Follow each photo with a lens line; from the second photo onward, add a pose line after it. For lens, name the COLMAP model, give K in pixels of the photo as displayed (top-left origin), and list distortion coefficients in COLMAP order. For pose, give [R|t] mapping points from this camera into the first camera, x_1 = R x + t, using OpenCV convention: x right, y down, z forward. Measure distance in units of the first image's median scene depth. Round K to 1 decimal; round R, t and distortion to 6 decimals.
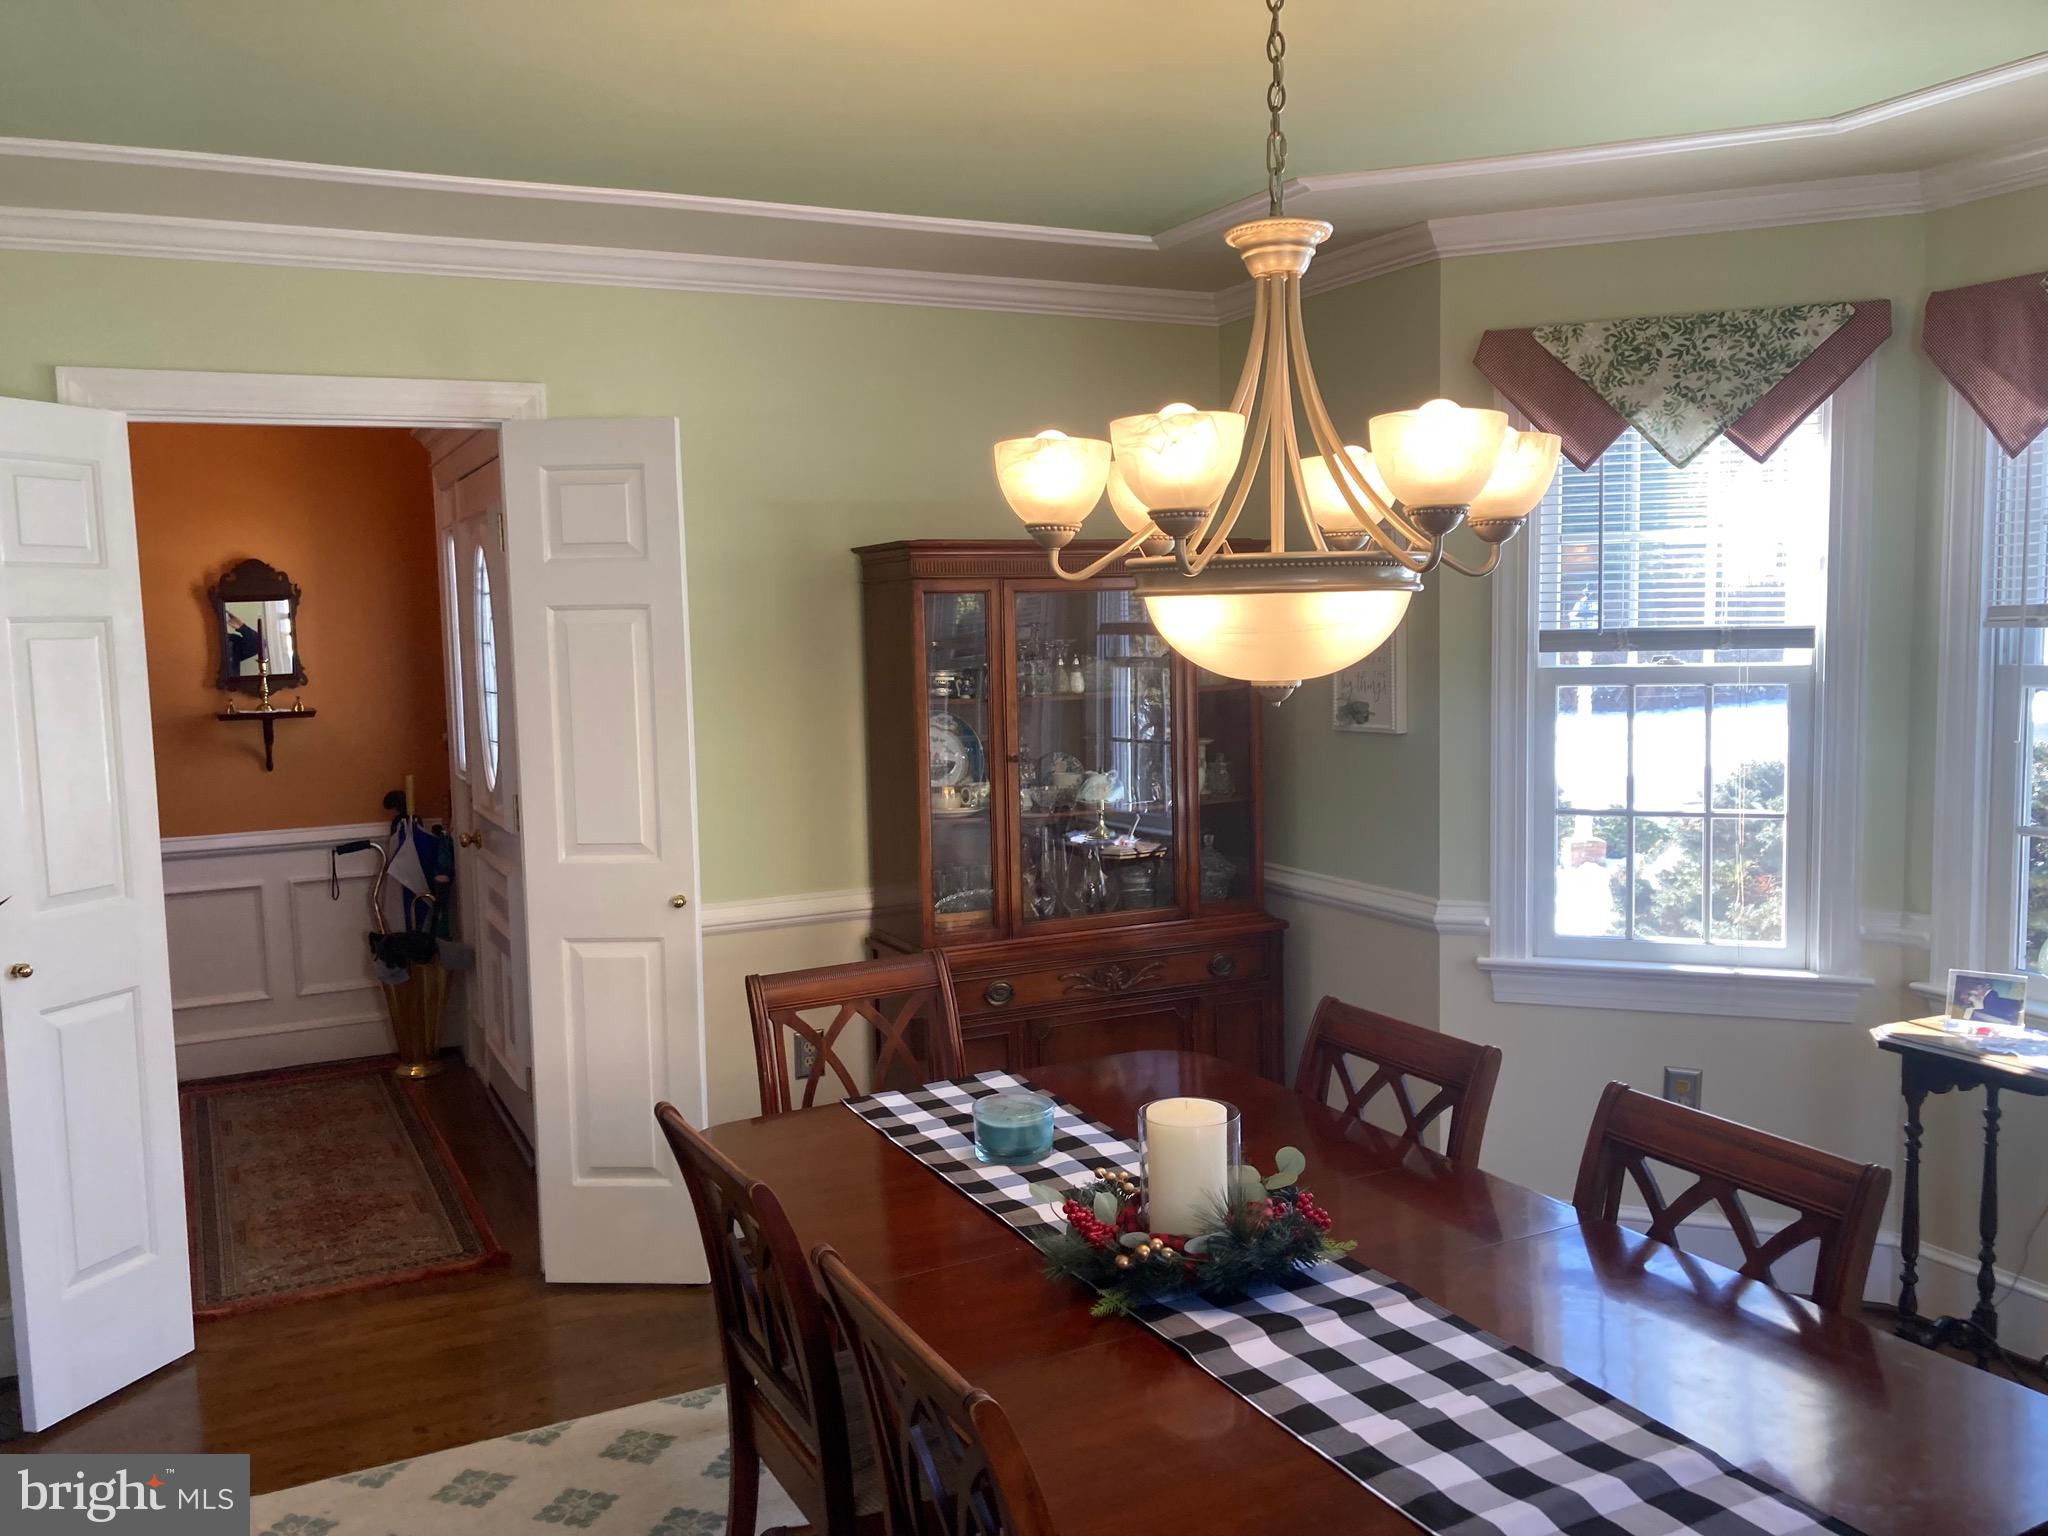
lens RADIAL K [[1575.4, 0, 1024.0], [0, 1575.4, 768.0], [0, 0, 1]] dist [0.042395, -0.000238]
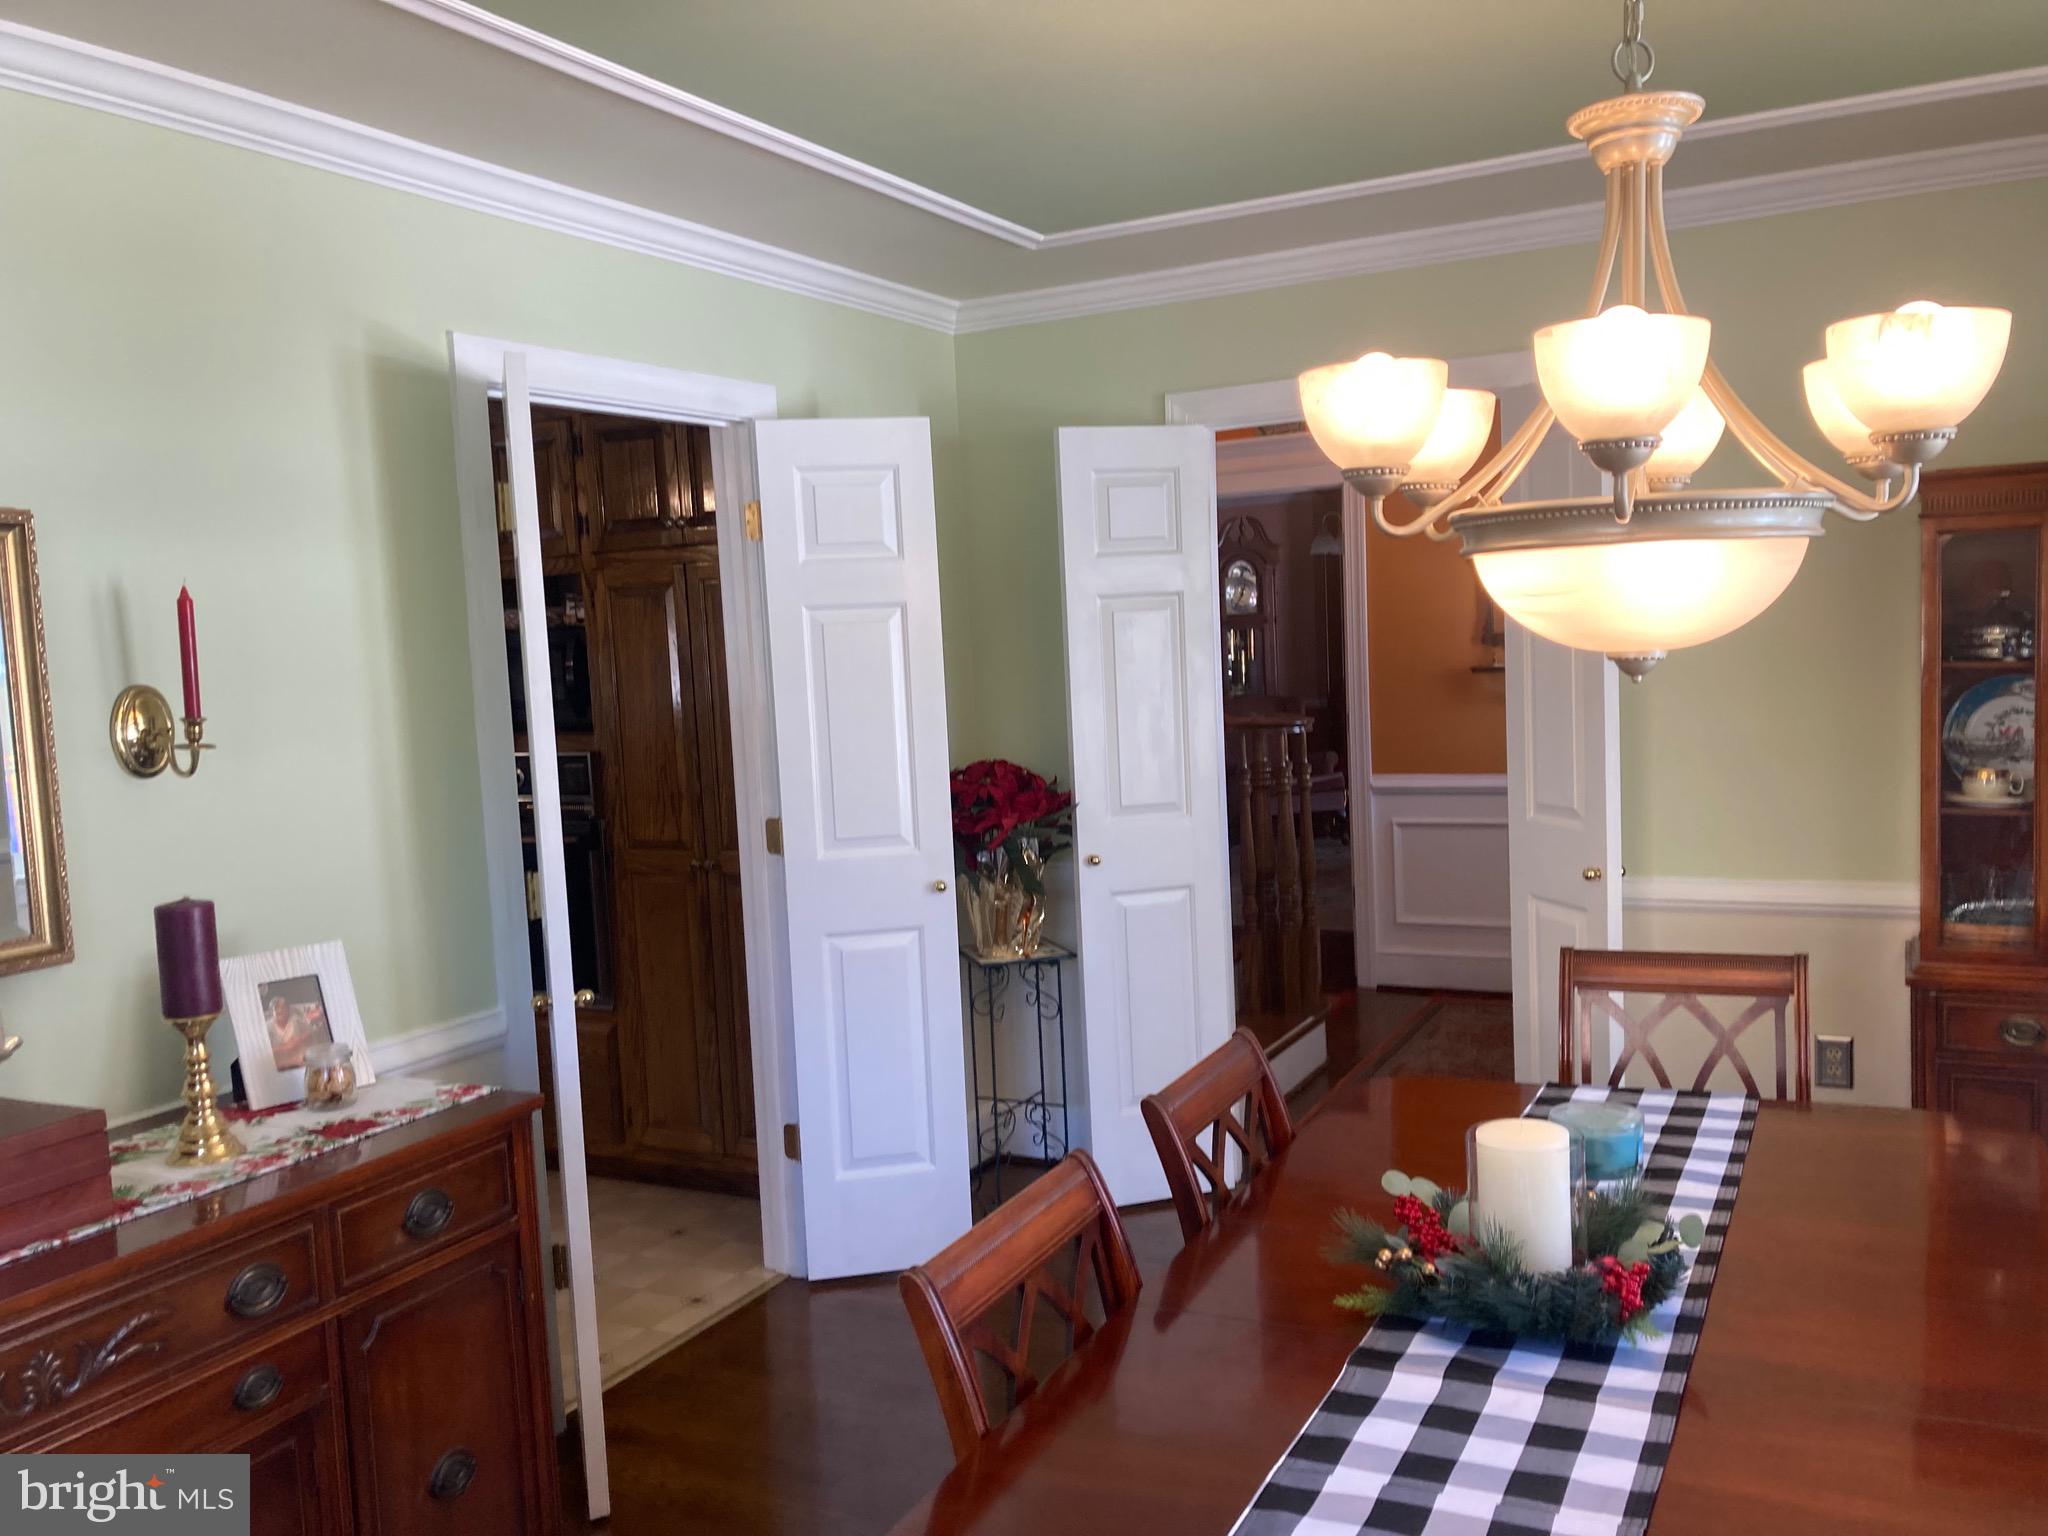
lens RADIAL K [[1573.5, 0, 1023.8], [0, 1573.5, 785.8], [0, 0, 1]] dist [-0.000185, -0.002562]
pose [[0.629301, 0.071628, -0.773853, 0.623669], [-0.038016, 0.997389, 0.061404, -0.024635], [0.776231, -0.009223, 0.630381, 0.230720]]
